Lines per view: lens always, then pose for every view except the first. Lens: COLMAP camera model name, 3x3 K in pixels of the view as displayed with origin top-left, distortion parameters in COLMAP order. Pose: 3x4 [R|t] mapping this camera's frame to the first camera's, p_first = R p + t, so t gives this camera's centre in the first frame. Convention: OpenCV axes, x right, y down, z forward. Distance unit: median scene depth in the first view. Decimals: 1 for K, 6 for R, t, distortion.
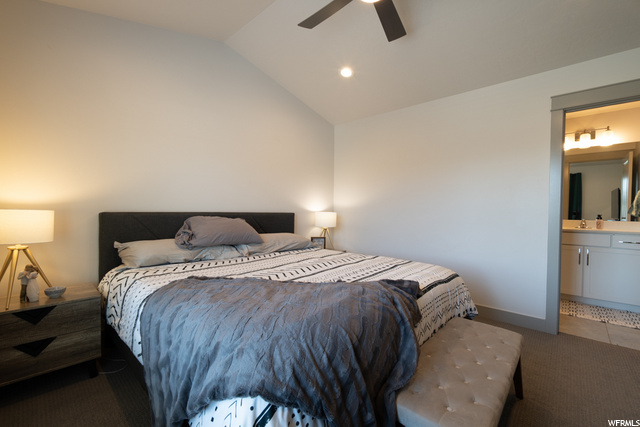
lens RADIAL K [[272.9, 0, 320.0], [0, 272.9, 213.5], [0, 0, 1]] dist [-0.001754, -0.000329]
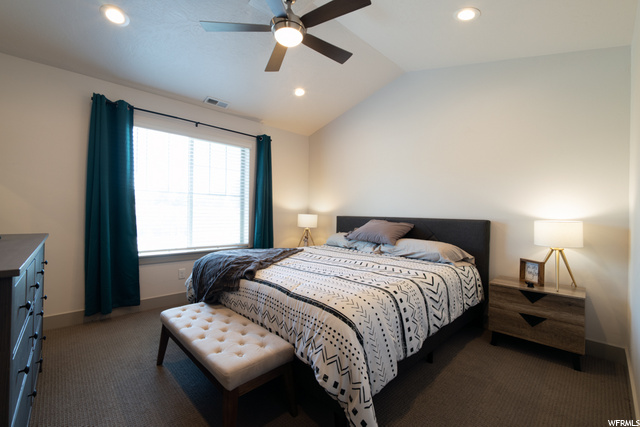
lens RADIAL K [[272.9, 0, 320.0], [0, 272.9, 213.5], [0, 0, 1]] dist [-0.001754, -0.000329]
pose [[-0.069049, -0.010496, -0.997558, 0.854084], [-0.027363, 0.999588, -0.008624, -0.002168], [0.997238, 0.026701, -0.069308, 0.750060]]
